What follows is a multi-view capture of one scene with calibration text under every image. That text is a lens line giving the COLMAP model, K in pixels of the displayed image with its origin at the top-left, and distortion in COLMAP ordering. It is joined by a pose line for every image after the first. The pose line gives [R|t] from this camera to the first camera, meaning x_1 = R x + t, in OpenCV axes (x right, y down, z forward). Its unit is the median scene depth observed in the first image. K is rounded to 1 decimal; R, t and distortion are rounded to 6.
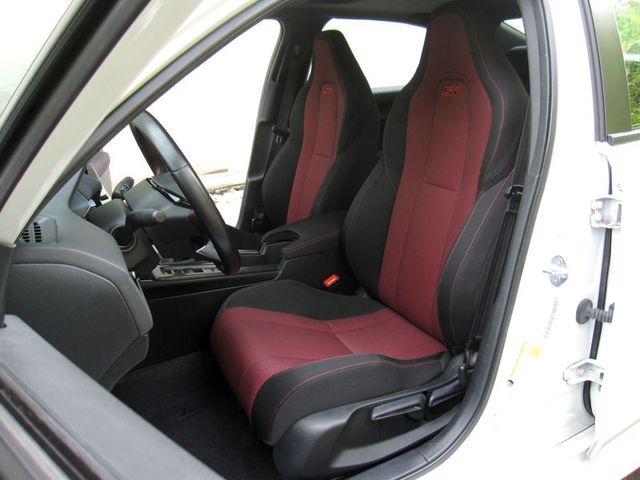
lens RADIAL K [[527.0, 0, 320.0], [0, 527.0, 240.0], [0, 0, 1]] dist [-0.079505, 0.065577]
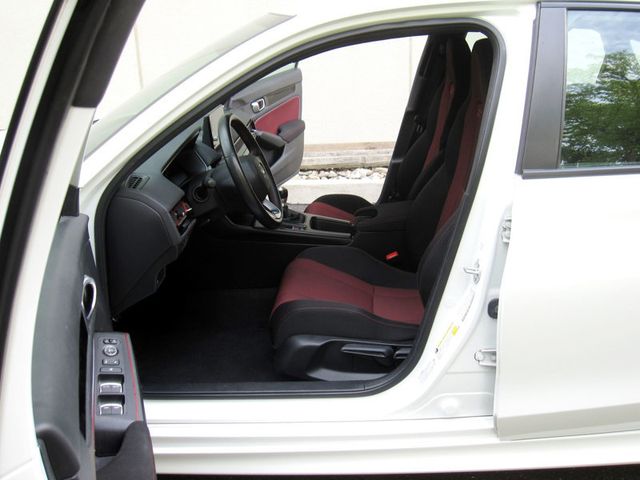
lens RADIAL K [[632.6, 0, 320.0], [0, 632.6, 240.0], [0, 0, 1]] dist [-0.059338, 0.009557]
pose [[0.859458, 0.185121, -0.476510, 0.751838], [-0.163623, 0.982709, 0.086658, -0.076049], [0.484313, 0.003489, 0.874888, -0.465918]]
